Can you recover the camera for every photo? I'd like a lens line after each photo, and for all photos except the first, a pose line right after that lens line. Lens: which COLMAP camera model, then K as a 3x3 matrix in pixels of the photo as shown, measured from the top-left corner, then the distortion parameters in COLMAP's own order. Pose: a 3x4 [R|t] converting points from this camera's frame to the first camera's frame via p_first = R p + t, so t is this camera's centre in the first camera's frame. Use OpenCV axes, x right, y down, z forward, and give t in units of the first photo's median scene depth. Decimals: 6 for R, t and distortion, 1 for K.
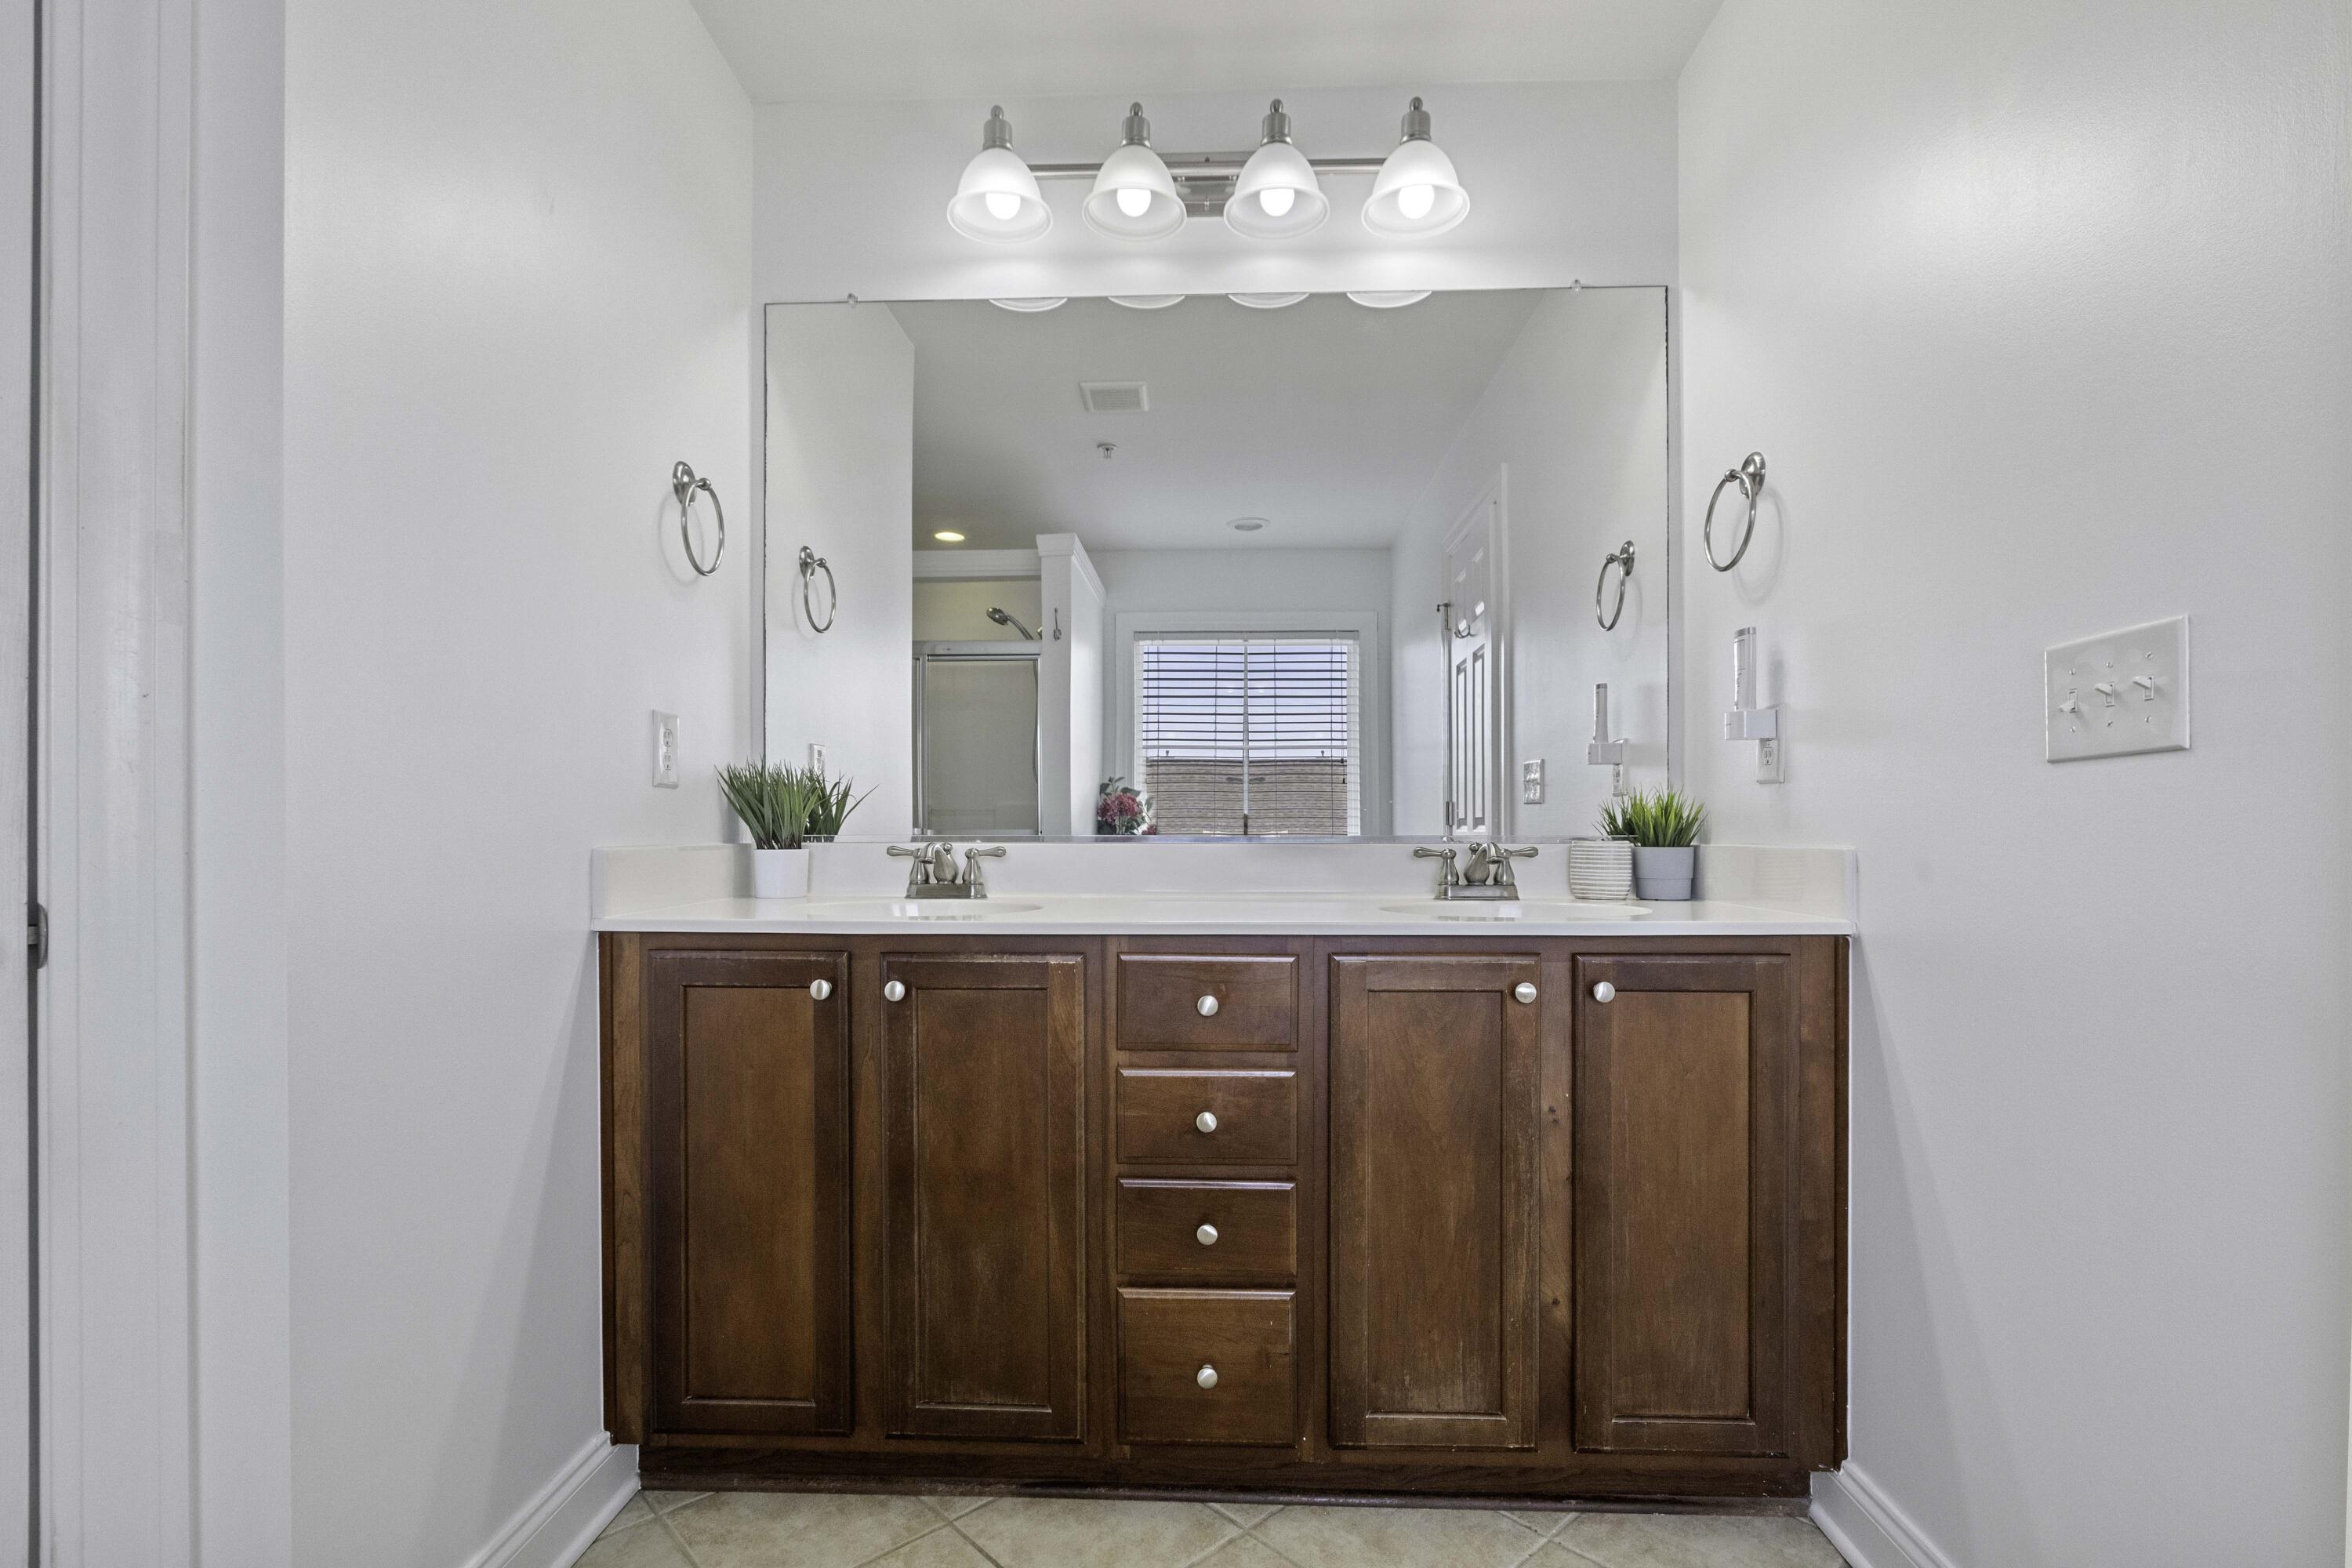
lens RADIAL K [[1121.4, 0, 1167.9], [0, 1121.4, 822.9], [0, 0, 1]] dist [-0.001618, -0.000207]
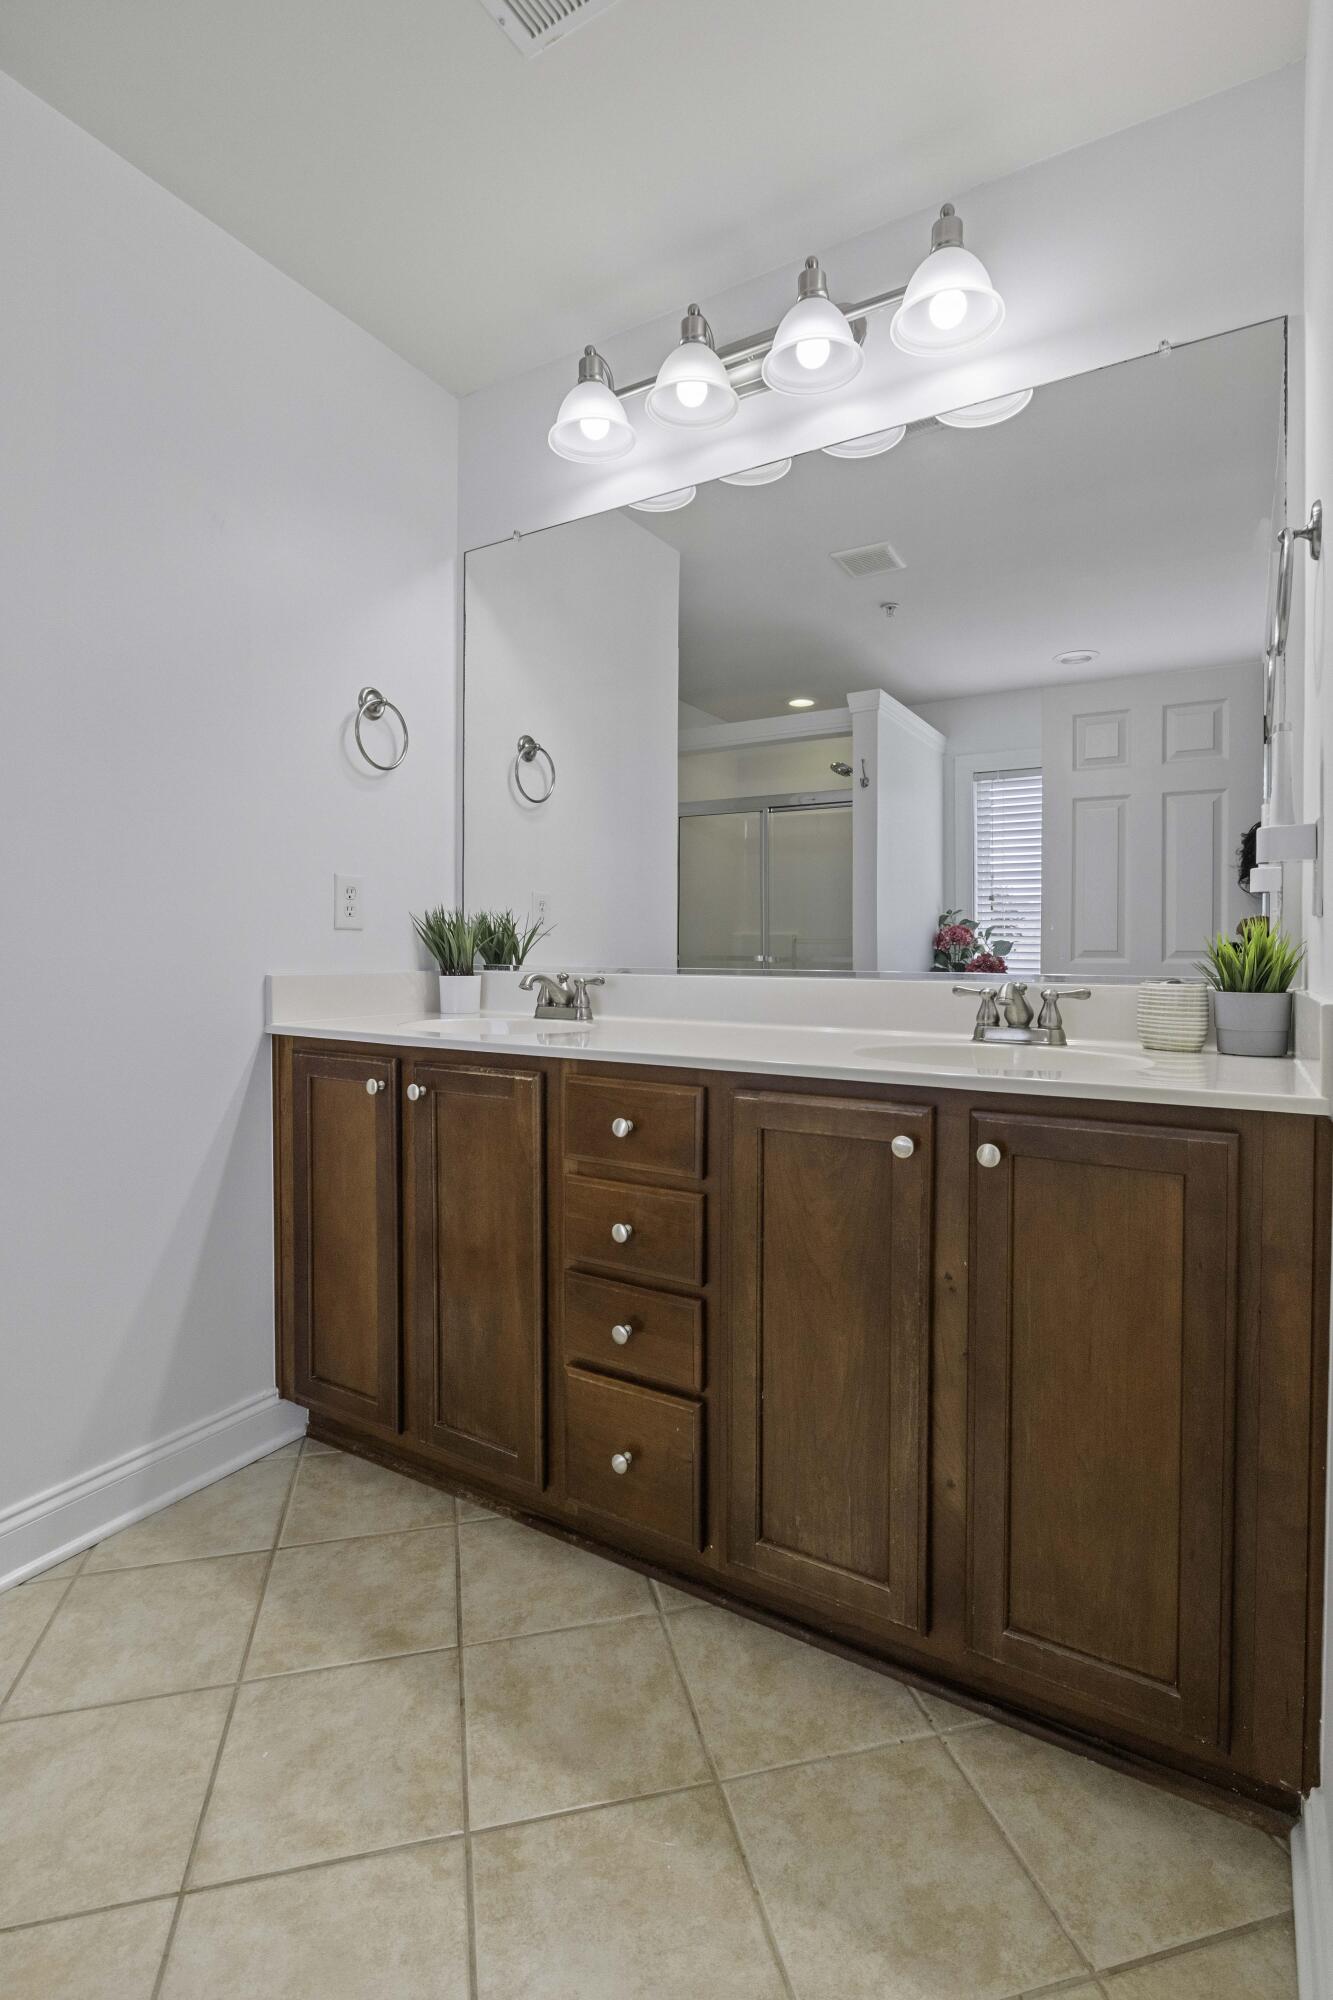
lens RADIAL K [[953.5, 0, 659.7], [0, 953.5, 962.9], [0, 0, 1]] dist [-0.001618, -0.000207]
pose [[0.871366, 0.011317, -0.490503, 0.488982], [-0.003177, 0.999843, 0.017424, -0.014133], [0.490623, -0.013624, 0.871265, 0.192986]]
